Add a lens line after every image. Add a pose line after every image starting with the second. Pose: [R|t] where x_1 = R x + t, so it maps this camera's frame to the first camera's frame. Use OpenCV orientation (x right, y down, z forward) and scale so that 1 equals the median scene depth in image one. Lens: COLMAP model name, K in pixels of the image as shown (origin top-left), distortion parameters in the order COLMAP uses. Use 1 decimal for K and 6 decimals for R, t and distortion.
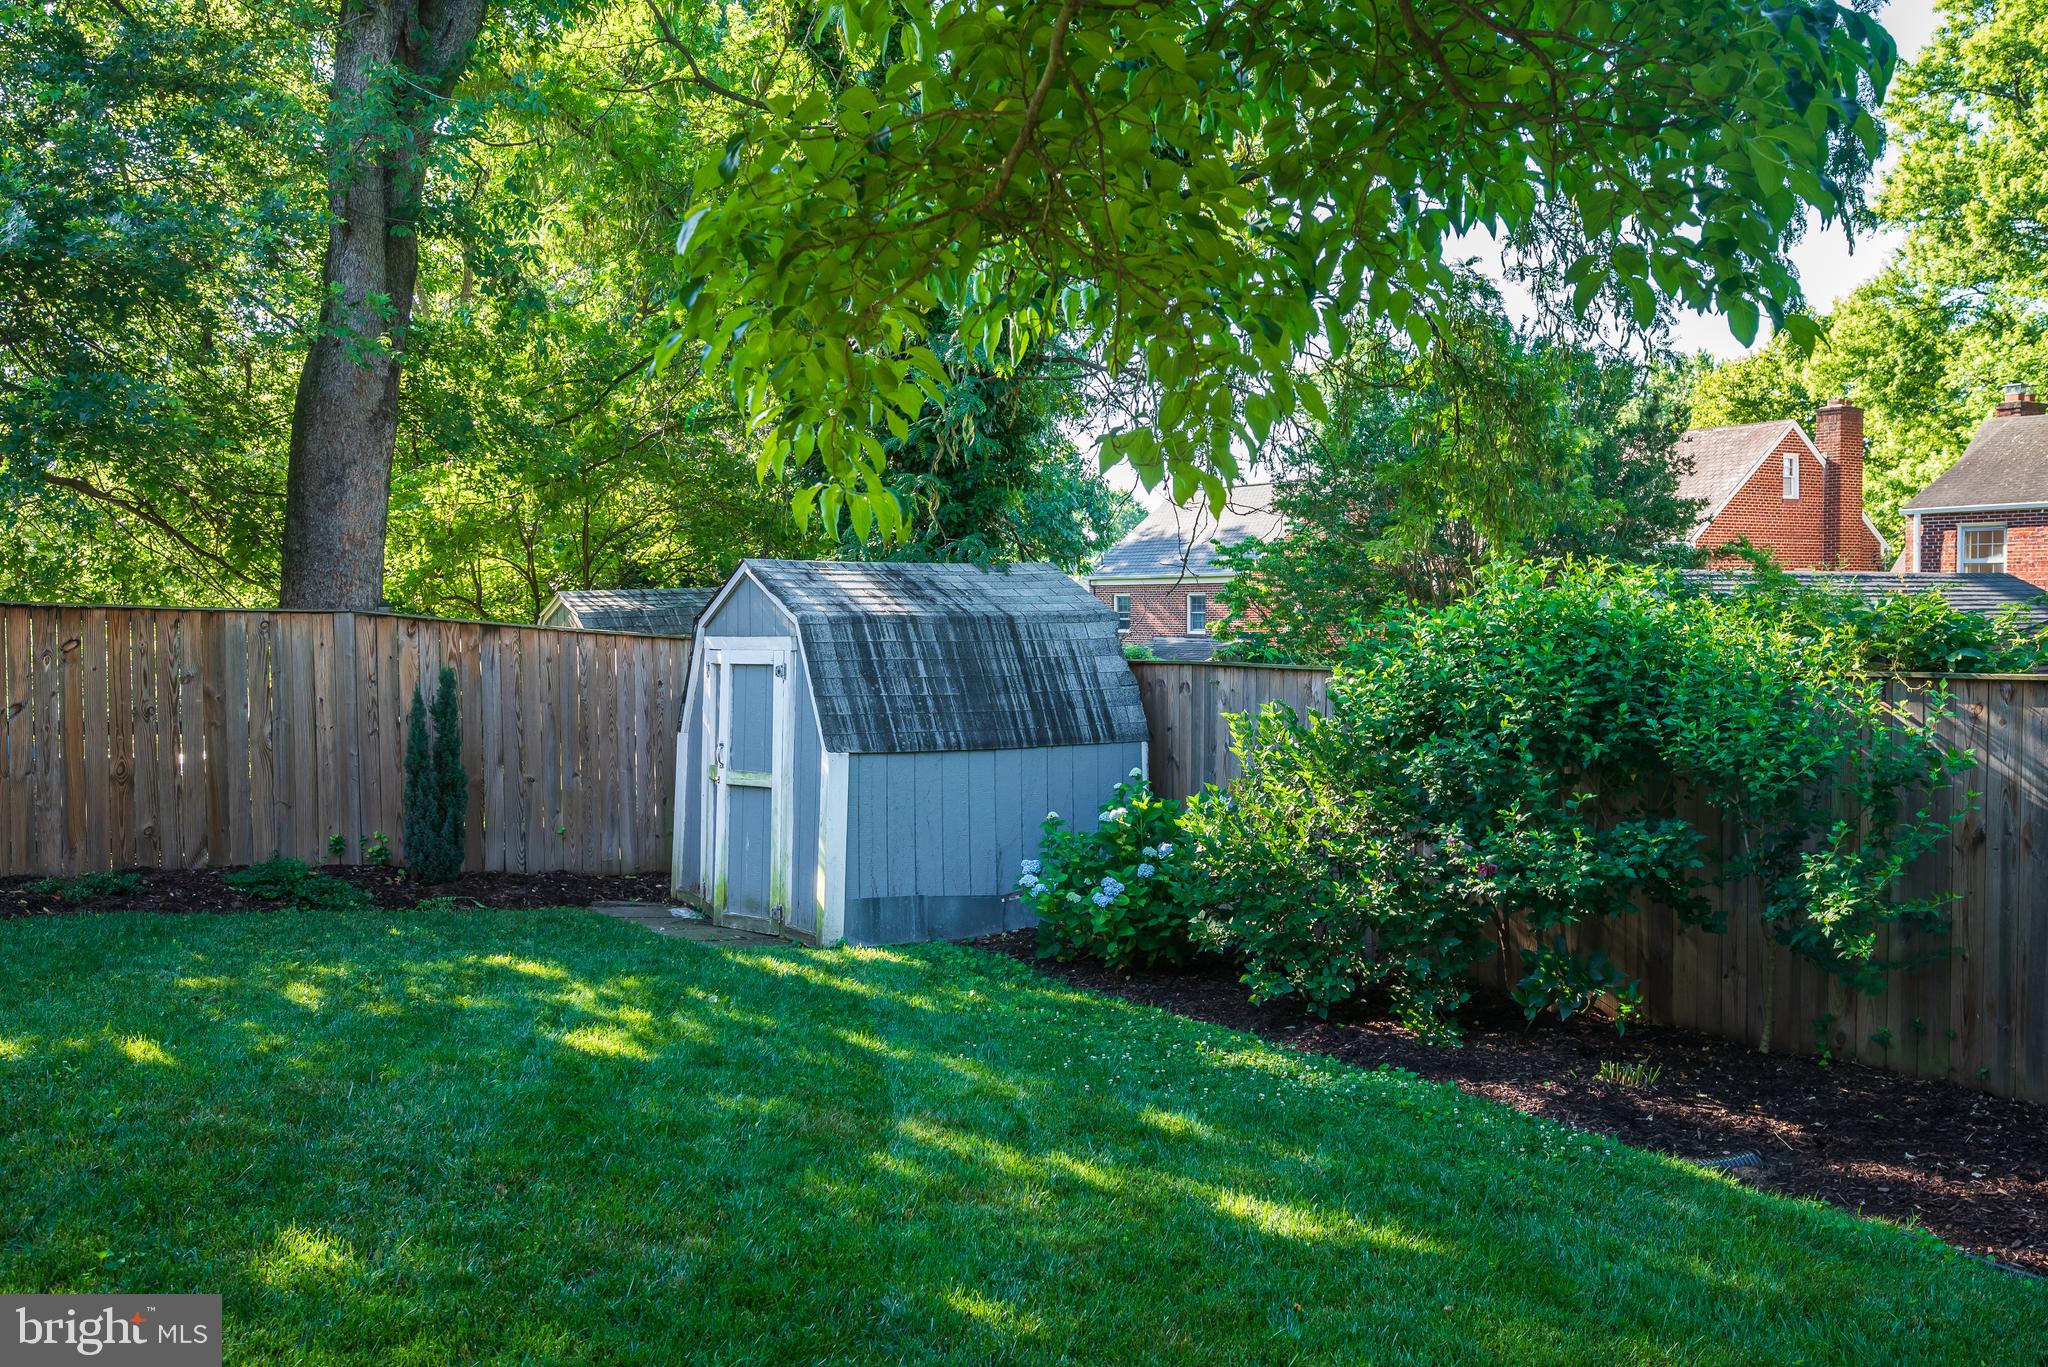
lens RADIAL K [[1798.0, 0, 1024.0], [0, 1798.0, 683.5], [0, 0, 1]] dist [0.047006, -0.002093]
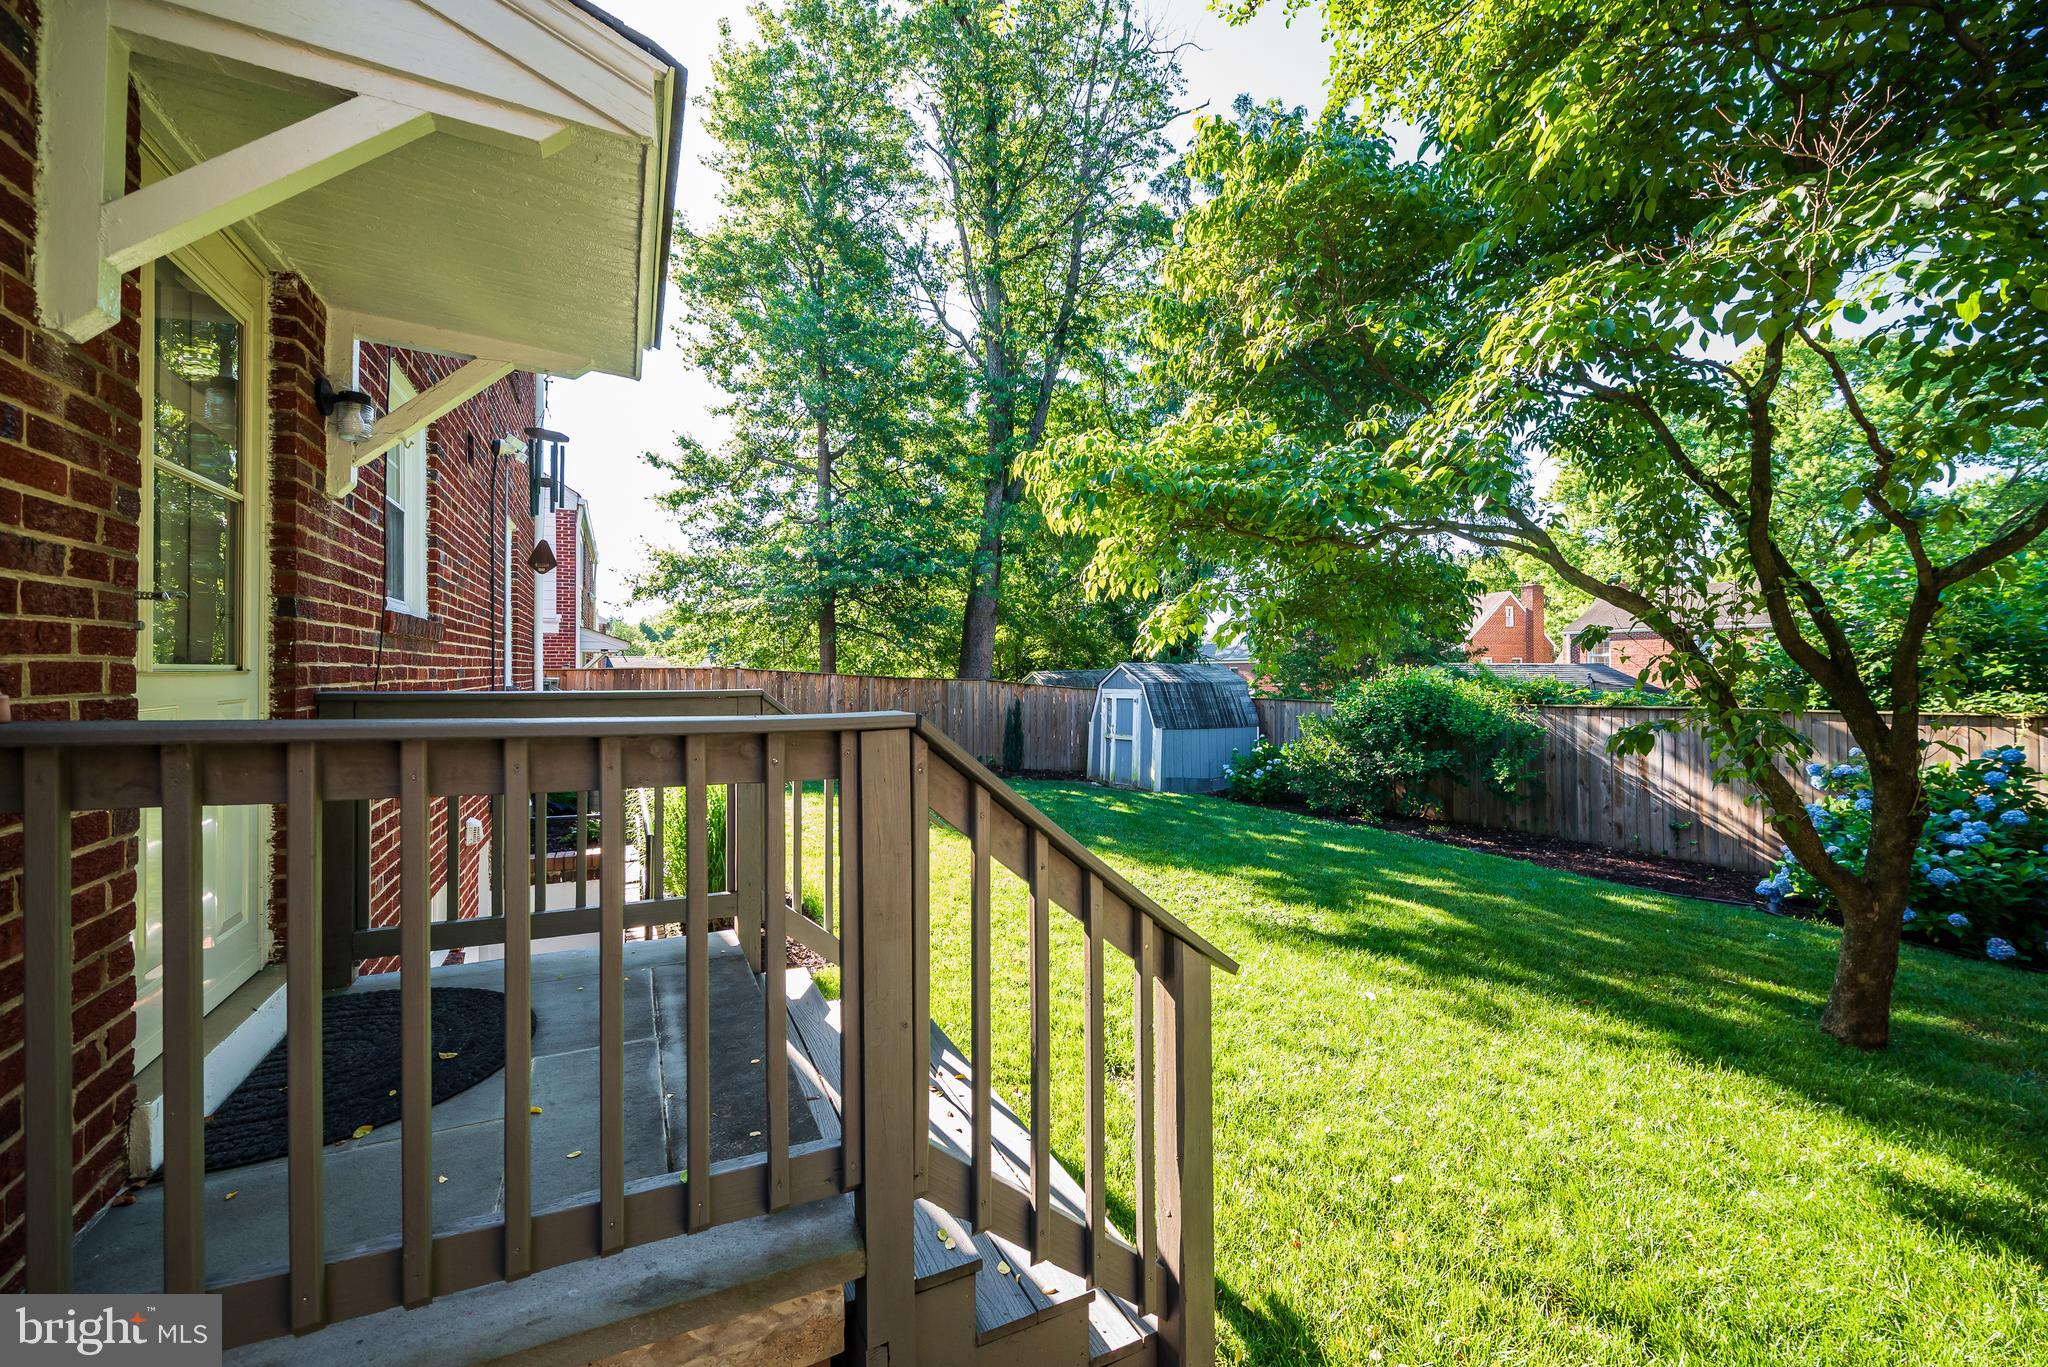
lens RADIAL K [[838.4, 0, 1034.4], [0, 838.4, 683.9], [0, 0, 1]] dist [0.010171, -0.000235]
pose [[0.992831, 0.005873, -0.119383, -0.134493], [-0.009106, 0.999606, -0.026551, 0.003359], [0.119180, 0.027447, 0.992493, -0.385476]]
